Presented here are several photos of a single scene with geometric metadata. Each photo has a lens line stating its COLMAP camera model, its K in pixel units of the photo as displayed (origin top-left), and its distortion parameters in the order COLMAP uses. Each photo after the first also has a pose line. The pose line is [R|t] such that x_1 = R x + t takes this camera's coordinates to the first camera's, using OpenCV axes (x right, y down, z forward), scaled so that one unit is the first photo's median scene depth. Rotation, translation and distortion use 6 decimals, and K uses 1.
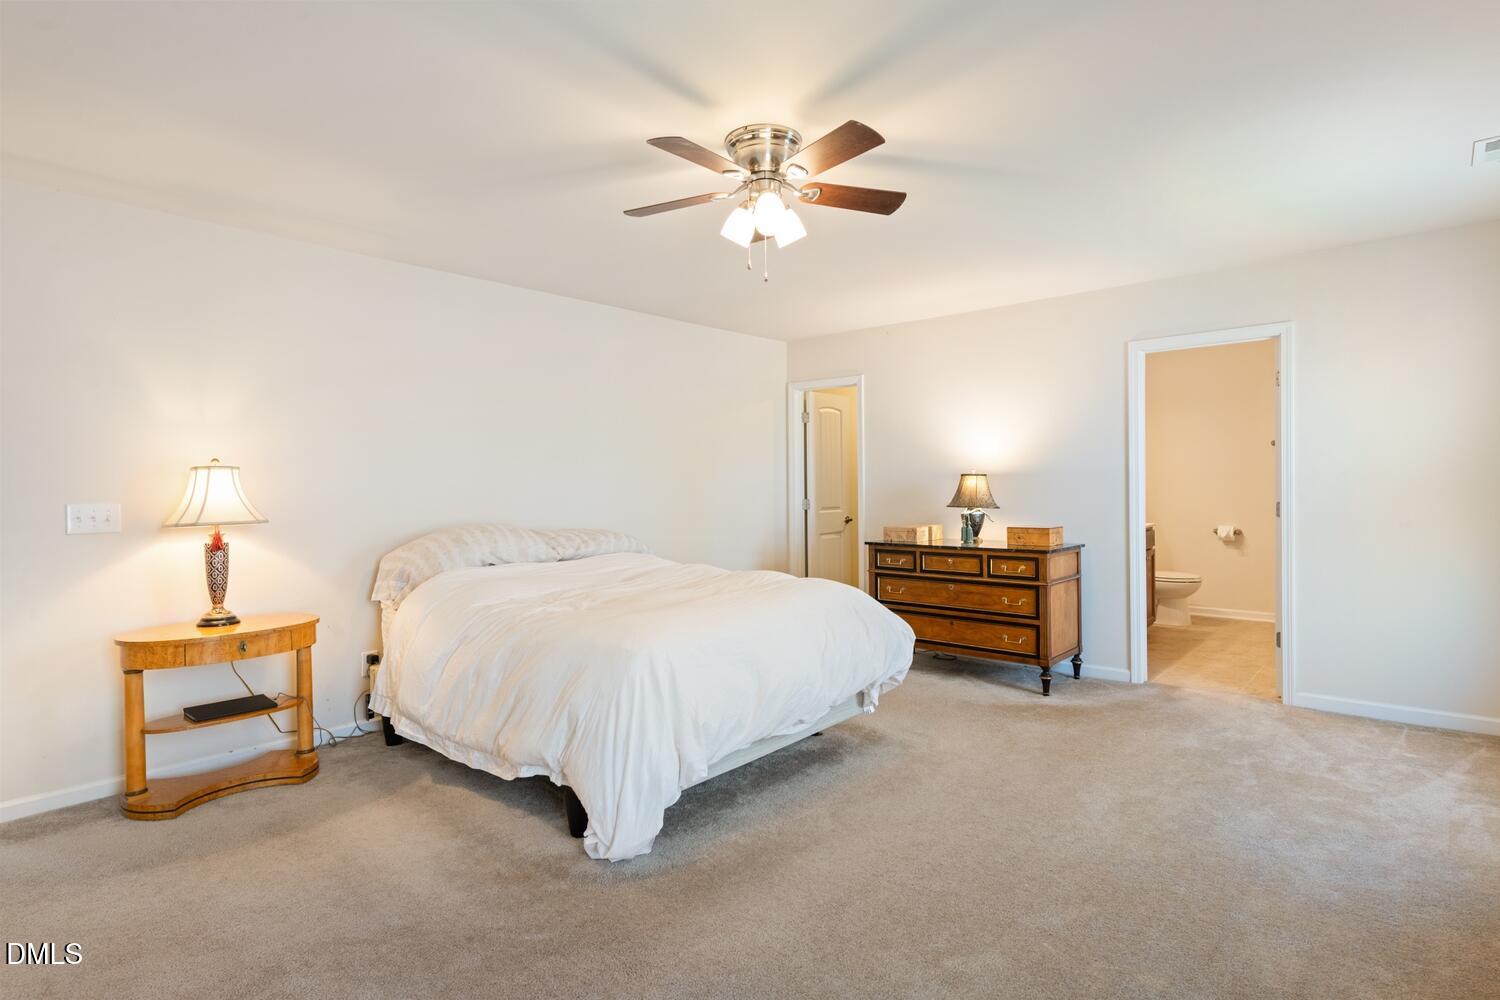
lens RADIAL K [[811.2, 0, 753.9], [0, 811.2, 490.7], [0, 0, 1]] dist [0.012733, -0.002823]
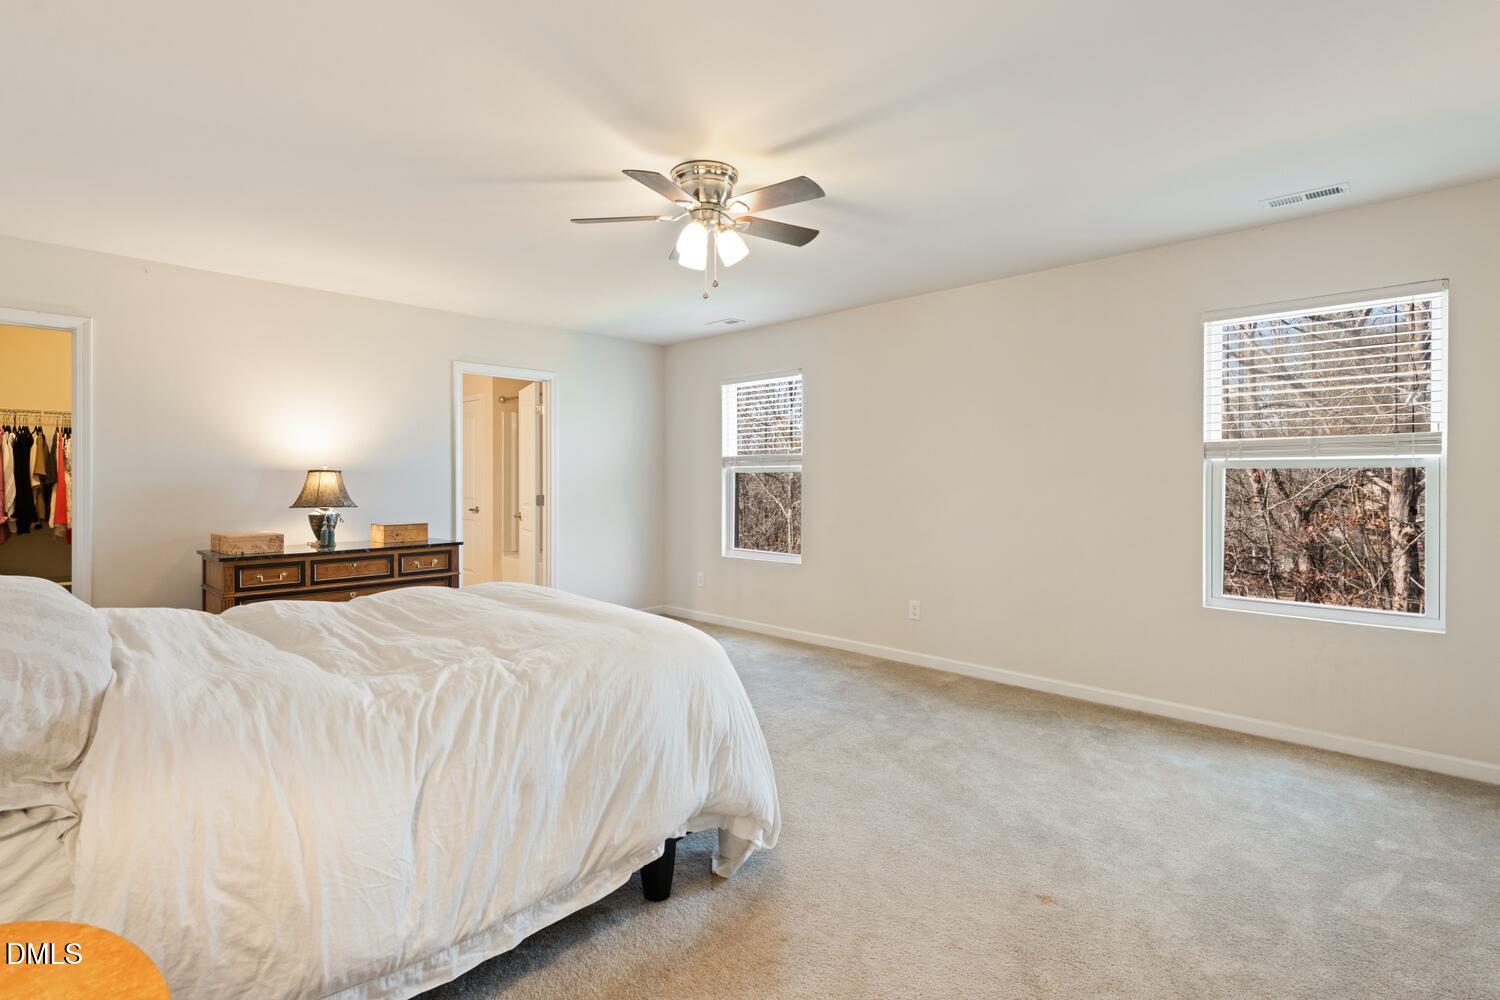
lens RADIAL K [[734.0, 0, 789.5], [0, 734.0, 478.5], [0, 0, 1]] dist [0.000470, -0.001755]
pose [[-0.016543, 0.009590, 0.999817, -0.601428], [0.006790, 0.999932, -0.009479, -0.000262], [-0.999840, 0.006632, -0.016607, 0.538388]]
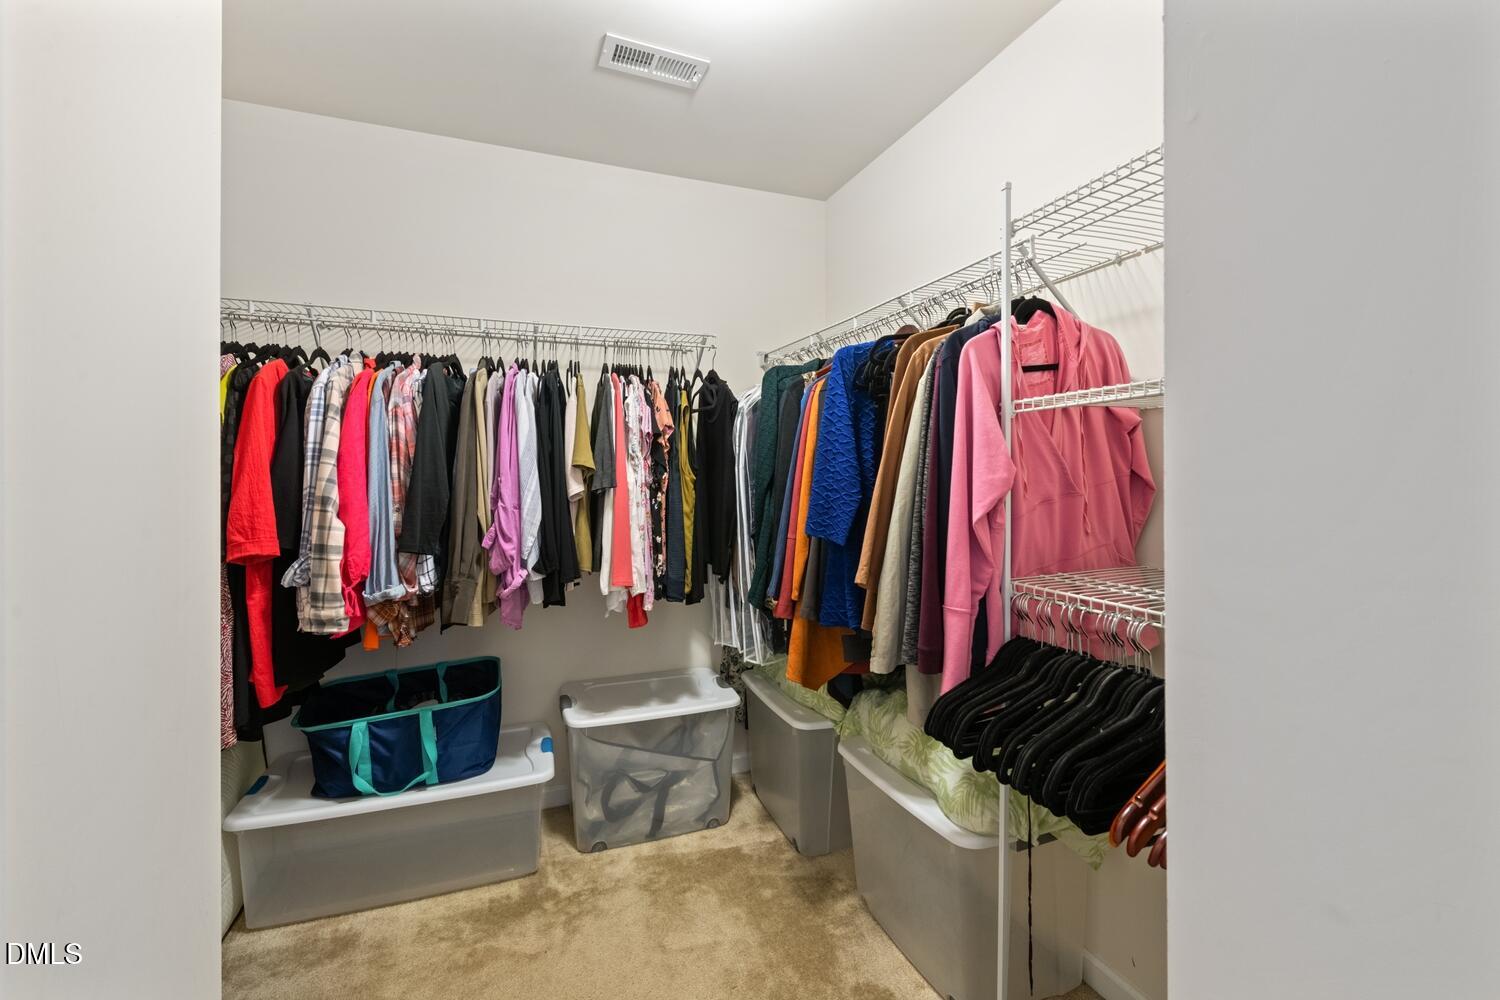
lens RADIAL K [[644.9, 0, 770.8], [0, 644.9, 475.8], [0, 0, 1]] dist [0.002063, 0.000190]
pose [[0.410426, 0.011736, 0.911818, 0.126364], [0.013805, 0.999723, -0.019081, -0.008791], [-0.911789, 0.020419, 0.410150, 1.298336]]
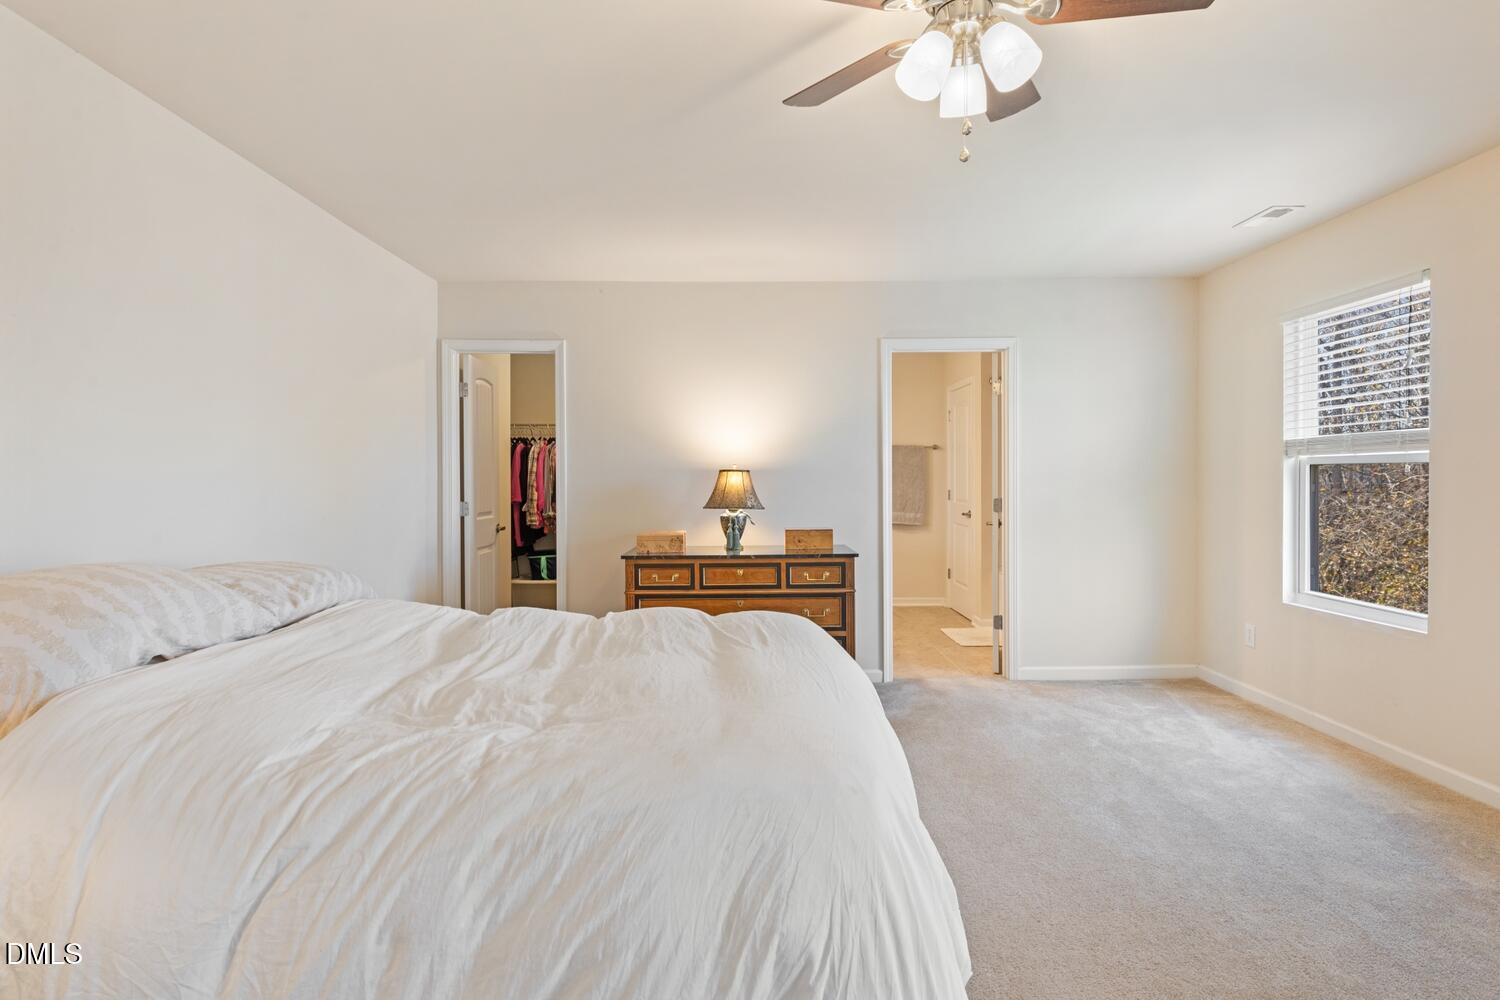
lens RADIAL K [[811.2, 0, 754.7], [0, 811.2, 490.5], [0, 0, 1]] dist [0.012733, -0.002823]
pose [[0.731123, -0.004037, 0.682234, -0.328532], [0.002761, 0.999992, 0.002959, -0.001230], [-0.682240, -0.000280, 0.731128, 0.383370]]
